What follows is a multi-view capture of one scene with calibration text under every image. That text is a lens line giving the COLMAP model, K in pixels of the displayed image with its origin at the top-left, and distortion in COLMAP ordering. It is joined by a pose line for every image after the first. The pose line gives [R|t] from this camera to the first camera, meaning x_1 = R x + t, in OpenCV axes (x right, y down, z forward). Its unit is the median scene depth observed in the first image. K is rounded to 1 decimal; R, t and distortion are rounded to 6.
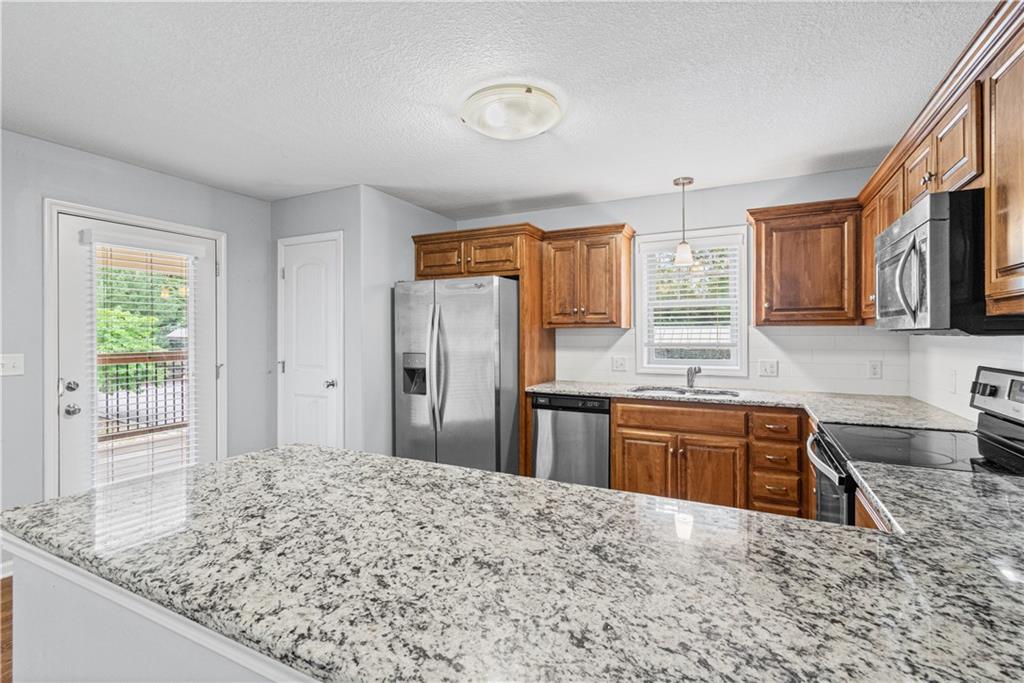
lens RADIAL K [[469.4, 0, 522.4], [0, 469.4, 335.7], [0, 0, 1]] dist [-0.000357, 0.000073]
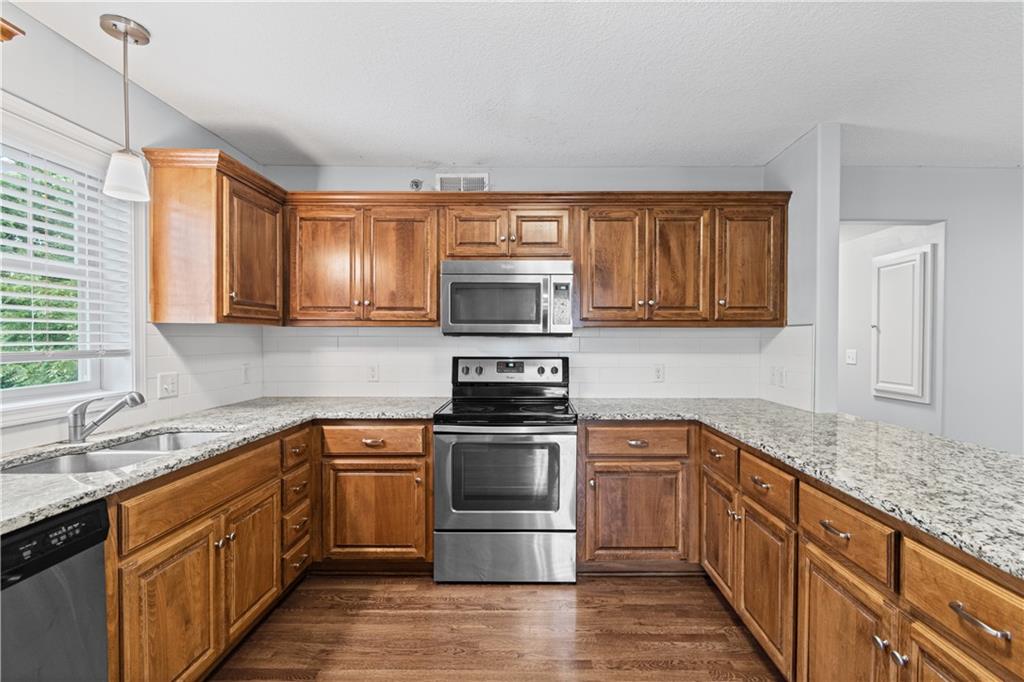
lens RADIAL K [[464.4, 0, 532.5], [0, 464.4, 344.6], [0, 0, 1]] dist [0.001215, 0.000031]
pose [[-0.437703, -0.012665, 0.899031, -0.314698], [-0.000141, 0.999902, 0.014017, 0.002107], [-0.899120, 0.006008, -0.437661, 0.864178]]
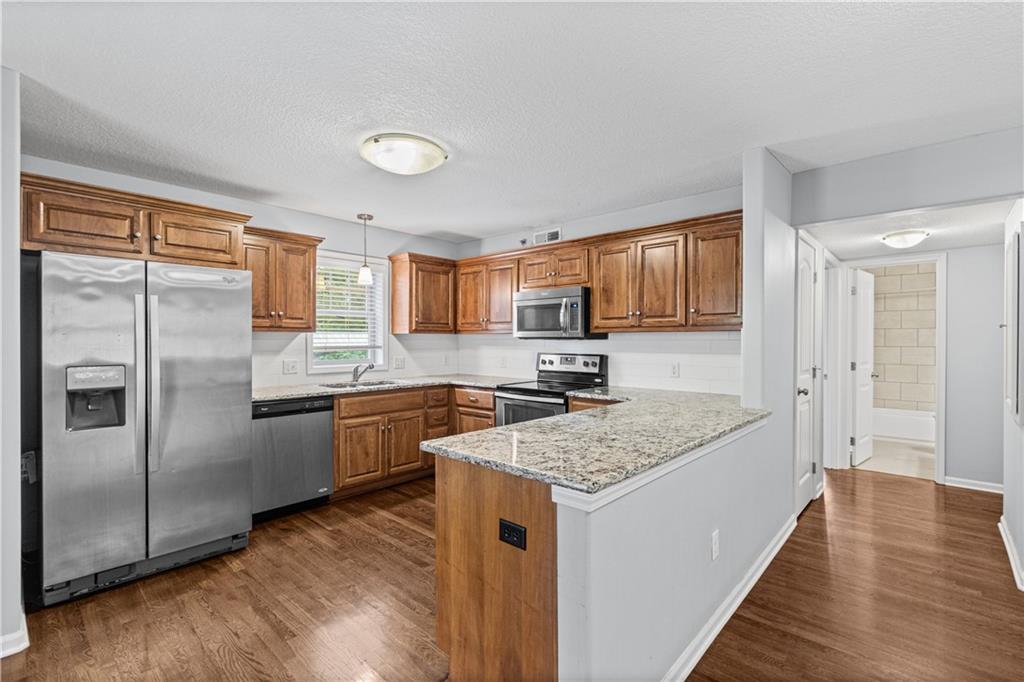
lens RADIAL K [[458.7, 0, 519.7], [0, 458.7, 339.5], [0, 0, 1]] dist [0.001216, 0.000348]
pose [[0.270468, 0.003257, 0.962724, -0.760192], [-0.000394, 0.999995, -0.003272, 0.003083], [-0.962729, 0.000506, 0.270468, 0.281260]]
